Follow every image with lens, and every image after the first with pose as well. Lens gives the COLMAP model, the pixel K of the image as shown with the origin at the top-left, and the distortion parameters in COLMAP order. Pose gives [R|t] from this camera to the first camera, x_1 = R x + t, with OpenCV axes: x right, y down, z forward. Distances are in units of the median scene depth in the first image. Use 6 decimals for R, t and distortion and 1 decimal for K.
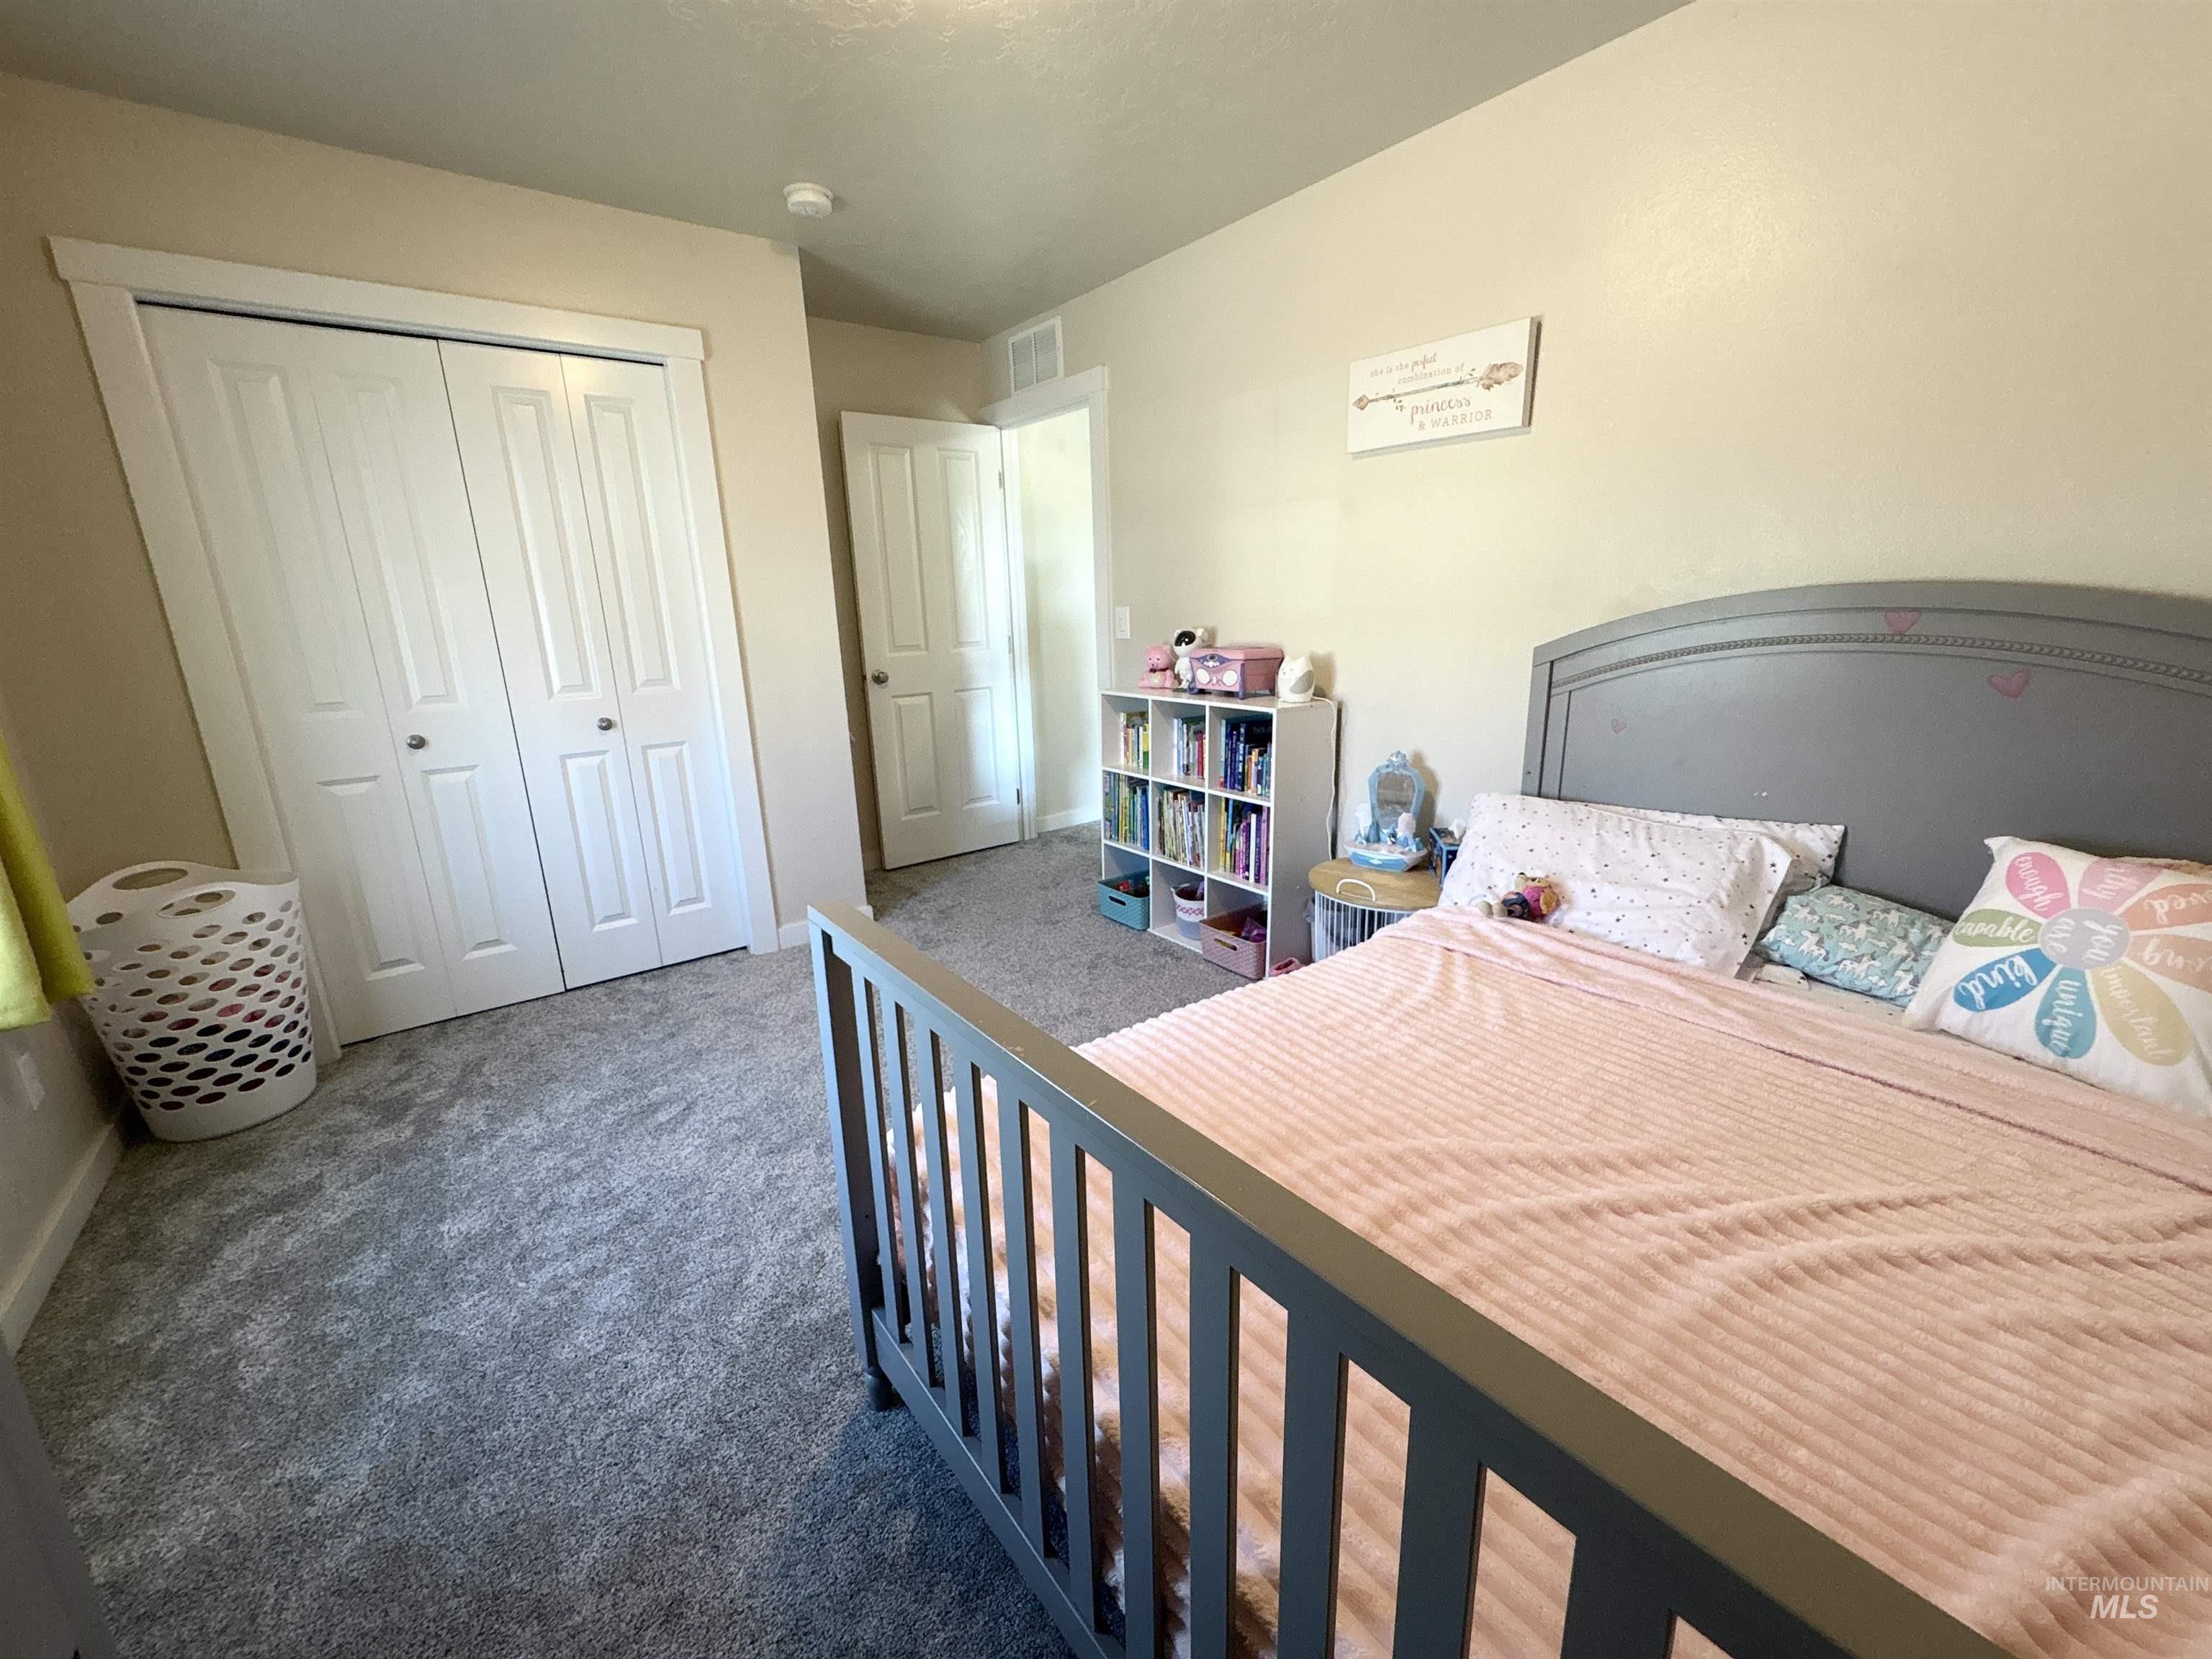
lens RADIAL K [[884.2, 0, 1106.0], [0, 884.2, 829.5], [0, 0, 1]] dist [-0.000061, 0.000007]
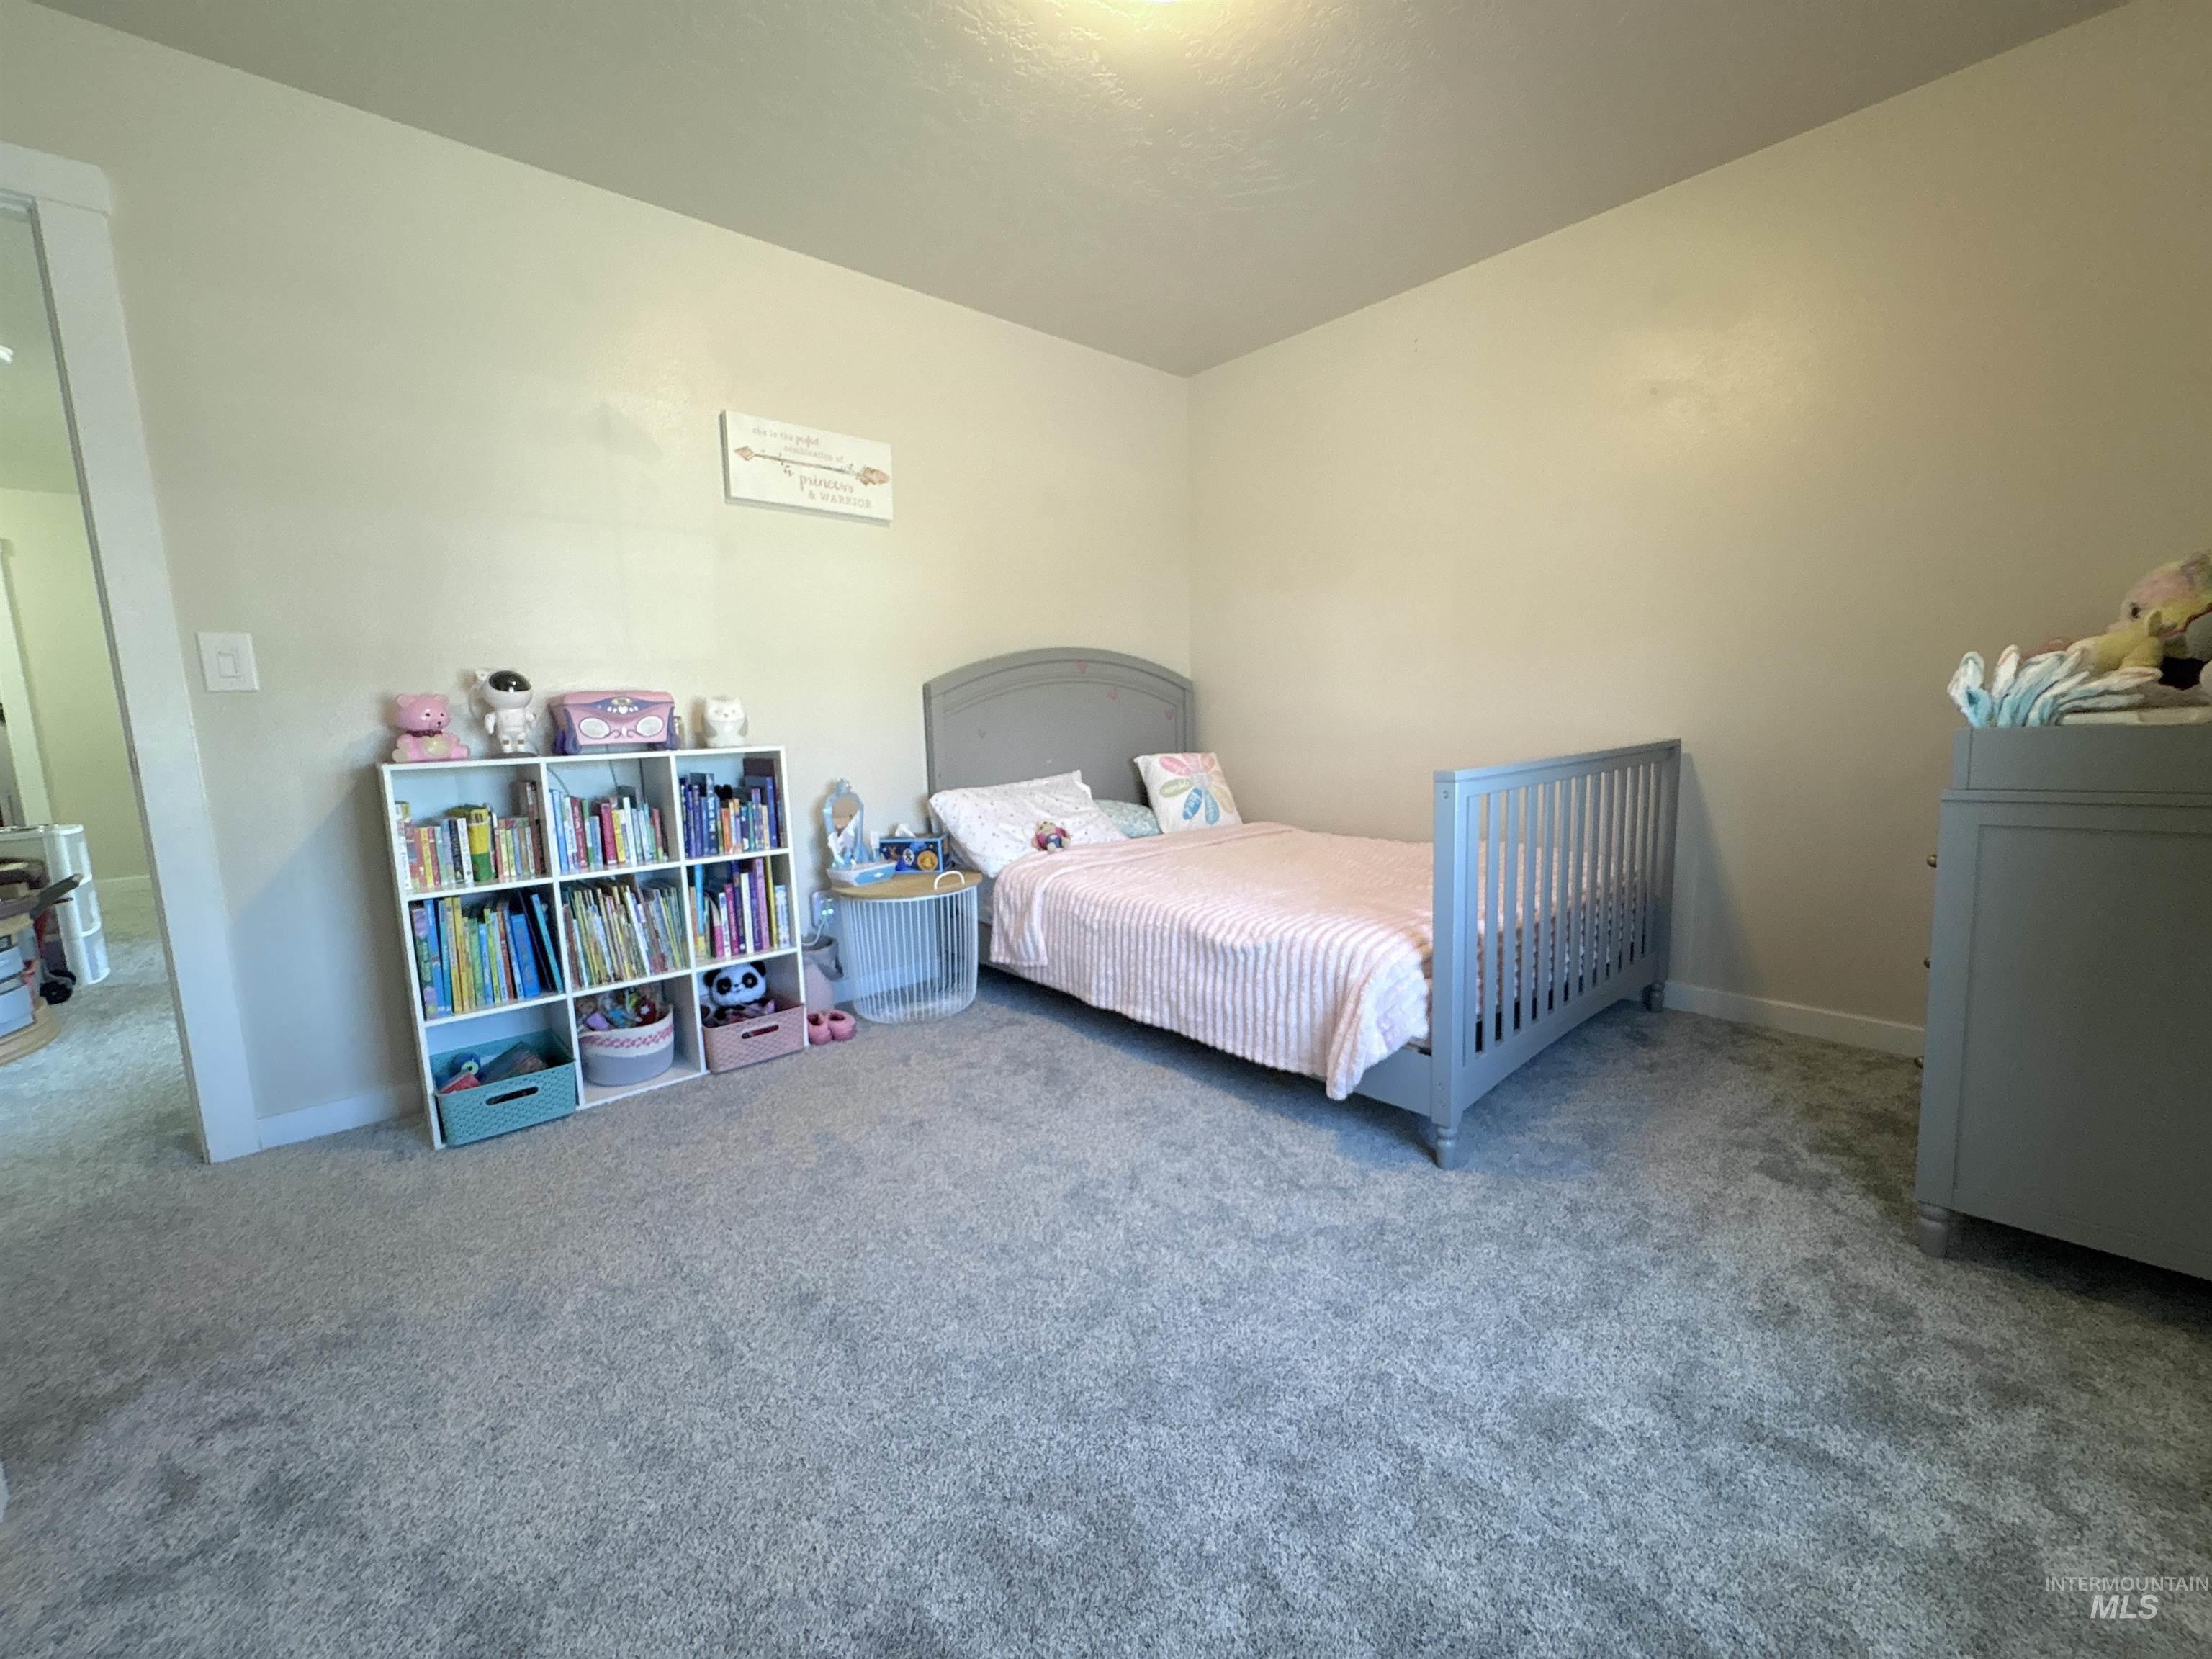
lens RADIAL K [[884.2, 0, 1106.0], [0, 884.2, 829.5], [0, 0, 1]] dist [-0.000061, 0.000007]
pose [[-0.074305, -0.106569, 0.991525, -0.752825], [0.279454, 0.952211, 0.123286, -0.069865], [-0.957279, 0.286247, -0.040973, 0.712673]]
